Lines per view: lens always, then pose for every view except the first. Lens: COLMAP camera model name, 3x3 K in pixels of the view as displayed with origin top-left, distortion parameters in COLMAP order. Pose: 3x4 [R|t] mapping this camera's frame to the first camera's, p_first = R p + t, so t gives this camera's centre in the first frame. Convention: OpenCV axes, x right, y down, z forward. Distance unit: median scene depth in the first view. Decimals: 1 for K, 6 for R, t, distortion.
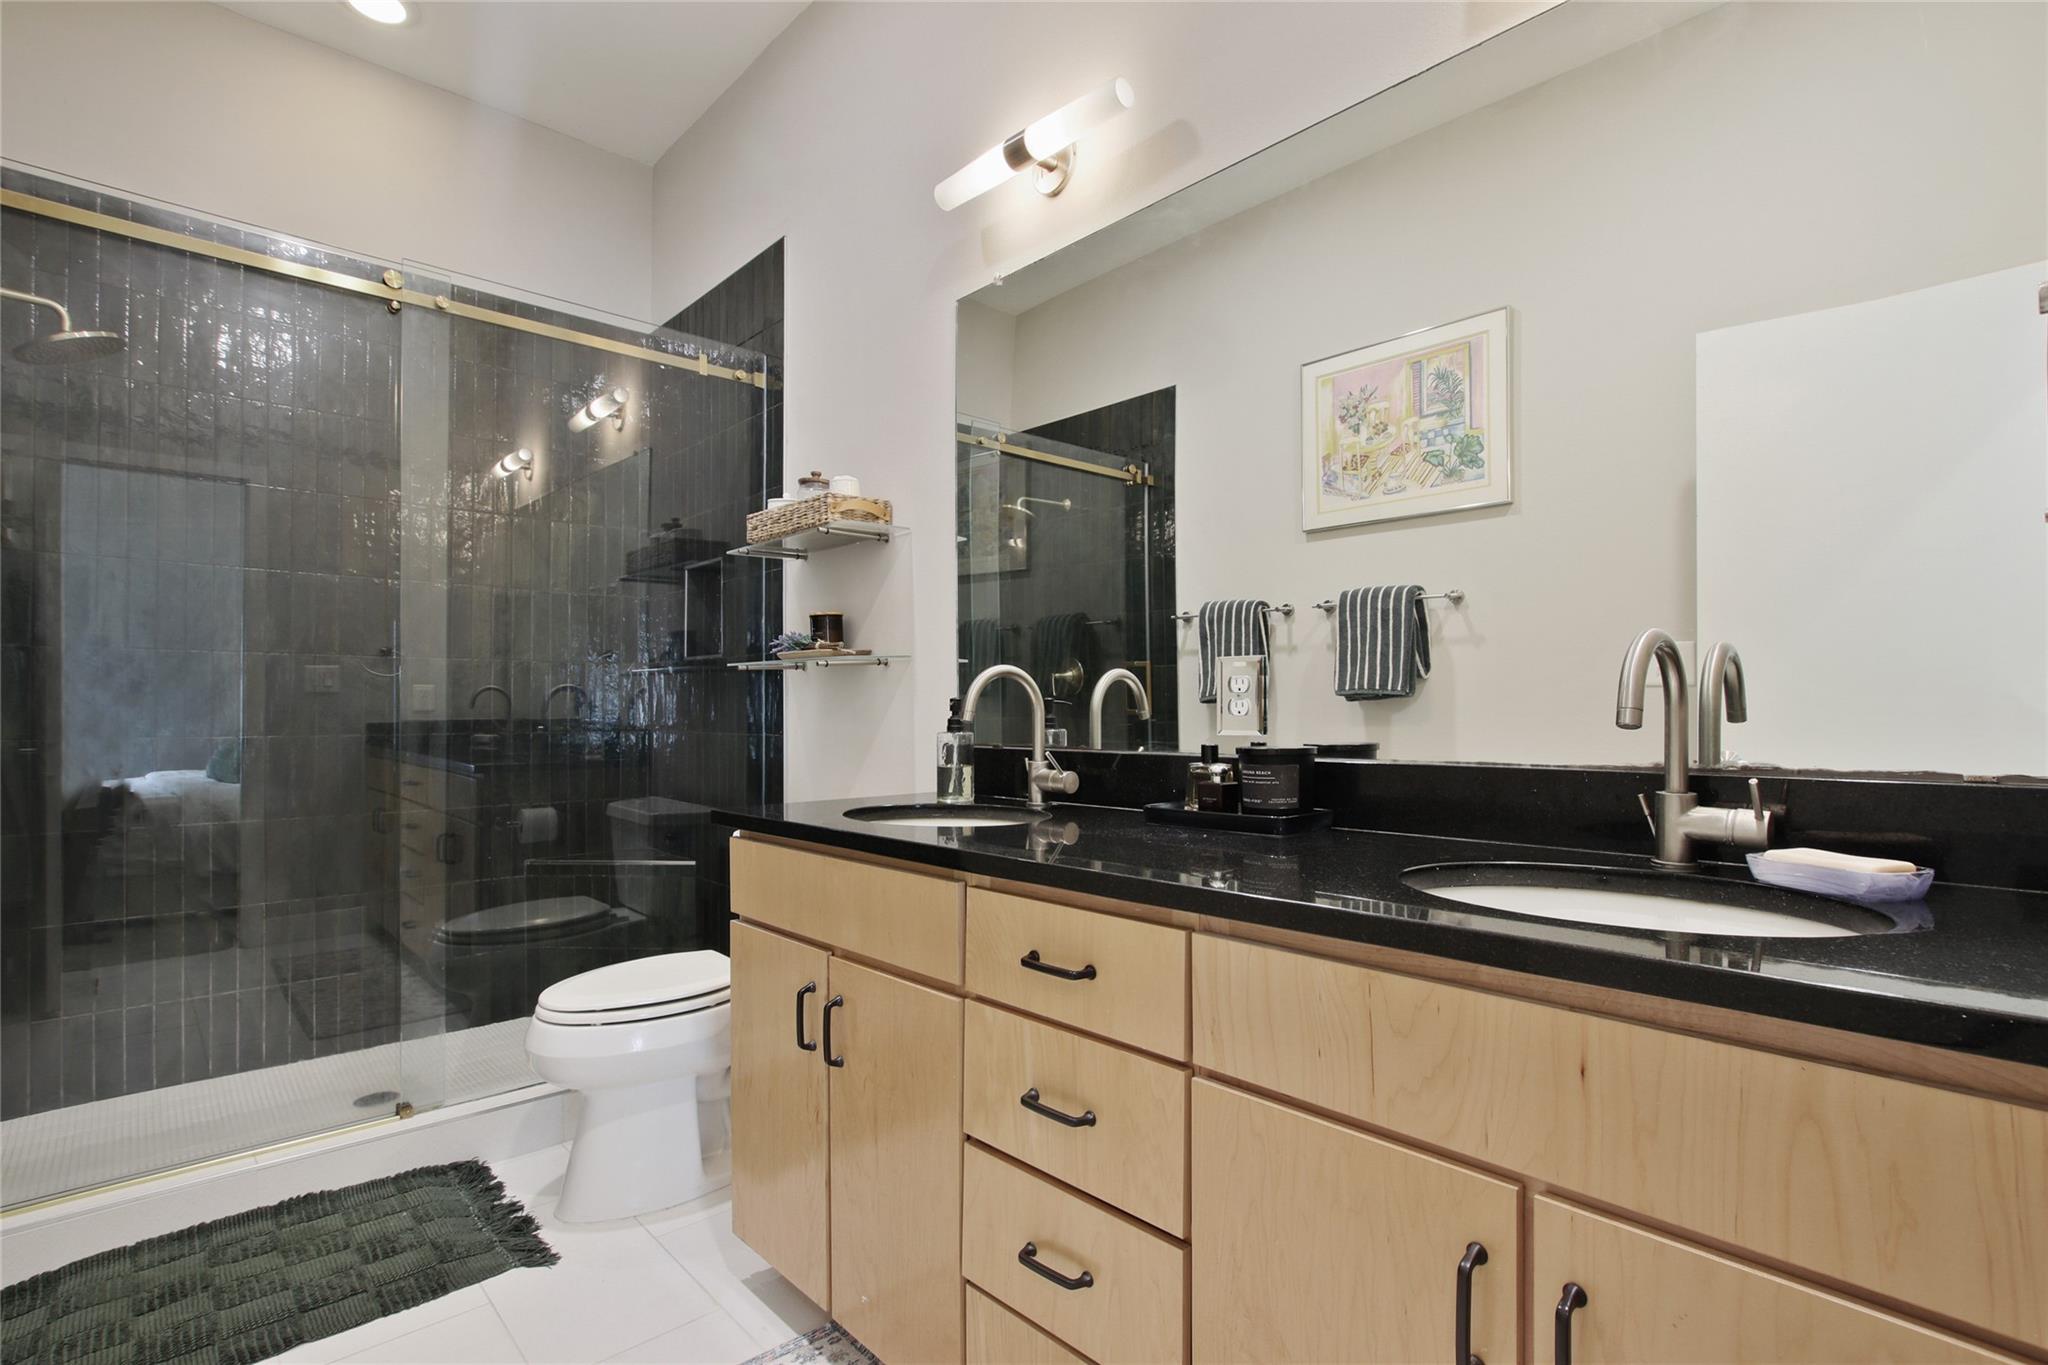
lens RADIAL K [[954.5, 0, 1022.2], [0, 954.5, 693.6], [0, 0, 1]] dist [-0.035066, 0.005867]
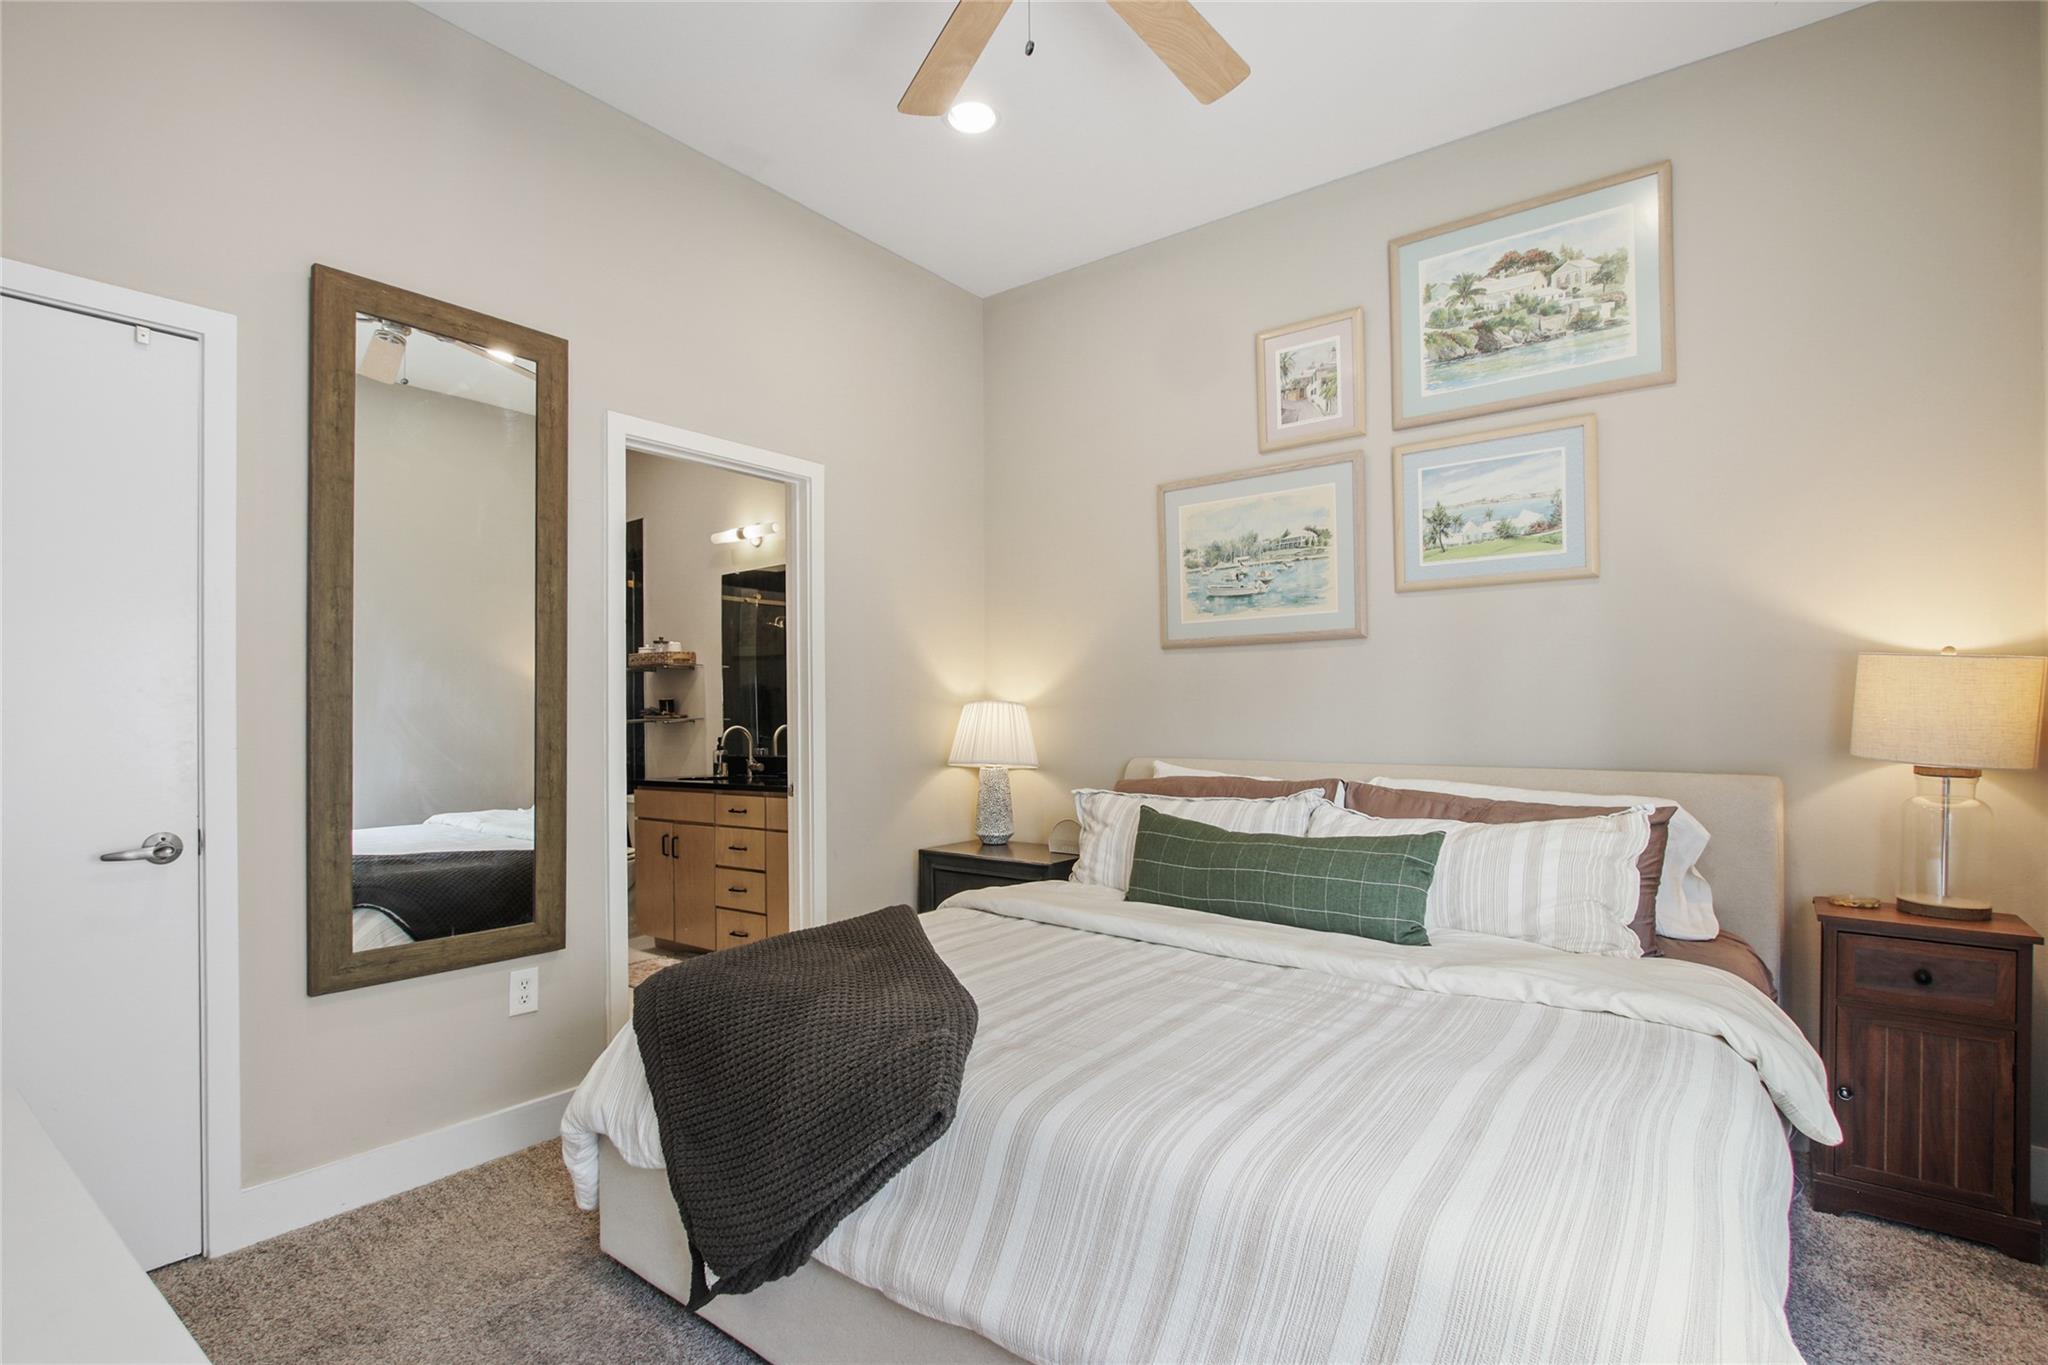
lens RADIAL K [[954.5, 0, 1022.2], [0, 954.5, 693.6], [0, 0, 1]] dist [-0.035066, 0.005867]
pose [[0.983226, -0.006683, 0.182266, 0.276334], [0.008323, 0.999931, -0.008235, -0.088114], [-0.182199, 0.009614, 0.983215, -1.764540]]
